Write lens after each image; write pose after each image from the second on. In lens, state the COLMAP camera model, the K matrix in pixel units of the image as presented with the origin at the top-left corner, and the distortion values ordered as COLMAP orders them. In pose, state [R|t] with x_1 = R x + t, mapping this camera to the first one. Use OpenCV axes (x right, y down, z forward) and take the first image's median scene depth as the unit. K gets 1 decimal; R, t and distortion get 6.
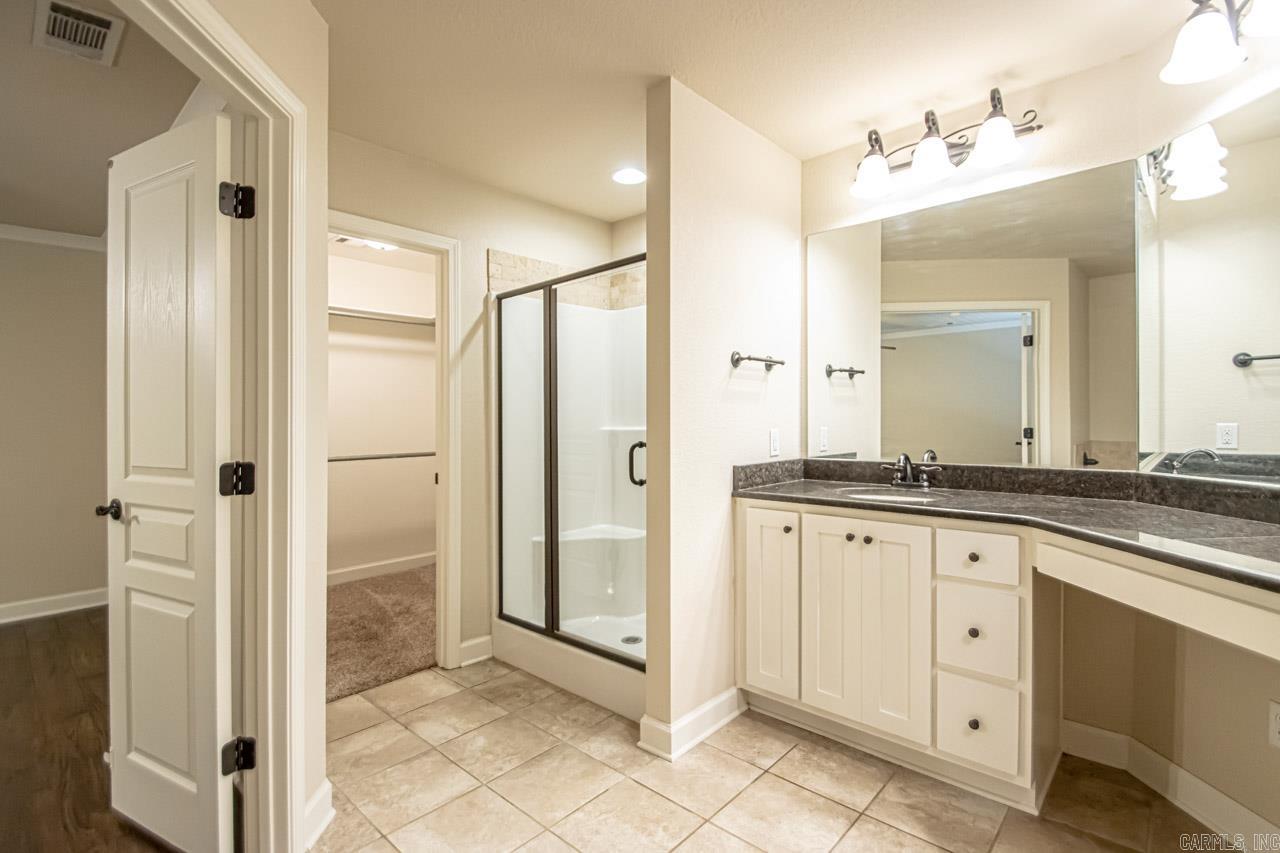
lens RADIAL K [[598.5, 0, 650.0], [0, 598.5, 426.0], [0, 0, 1]] dist [0.018849, -0.017452]
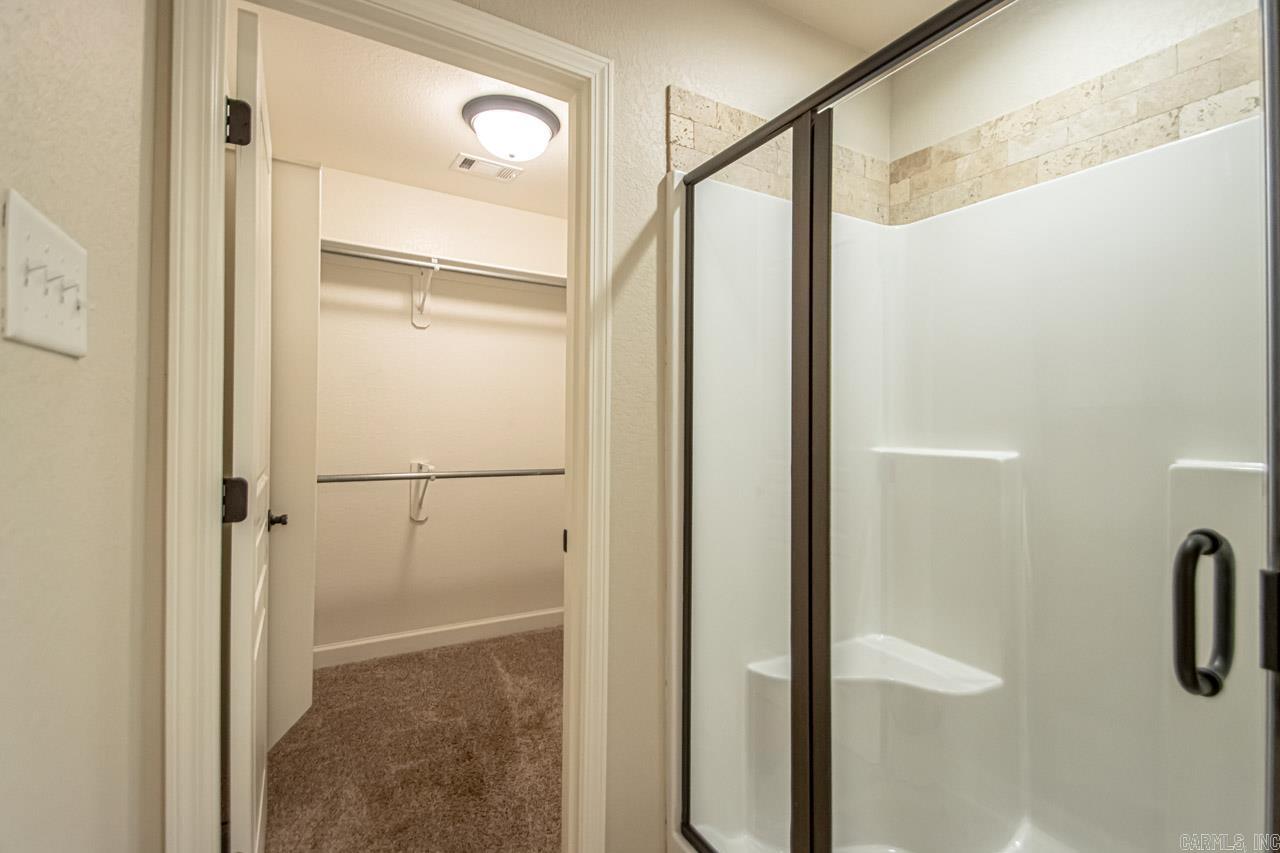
lens RADIAL K [[608.3, 0, 672.9], [0, 608.3, 413.3], [0, 0, 1]] dist [0.002824, -0.017730]
pose [[0.967844, 0.008358, -0.251413, -0.145402], [-0.010987, 0.999899, -0.009055, -0.018916], [0.251312, 0.011526, 0.967838, 0.546275]]
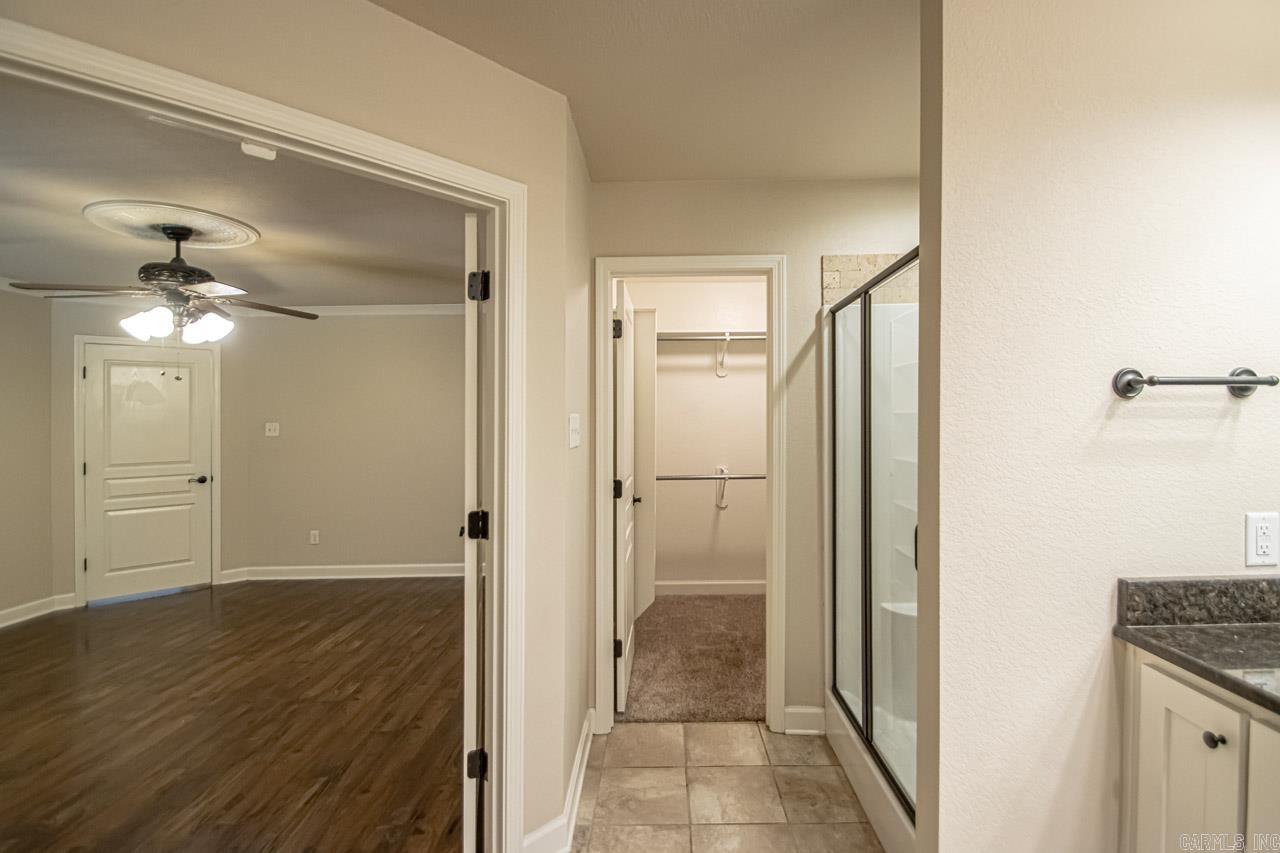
lens RADIAL K [[595.4, 0, 641.9], [0, 595.4, 421.2], [0, 0, 1]] dist [0.024146, -0.023563]
pose [[0.663111, 0.000992, -0.748520, 0.211721], [-0.001767, 0.999998, -0.000240, -0.062363], [0.748519, 0.001482, 0.663112, 0.257622]]
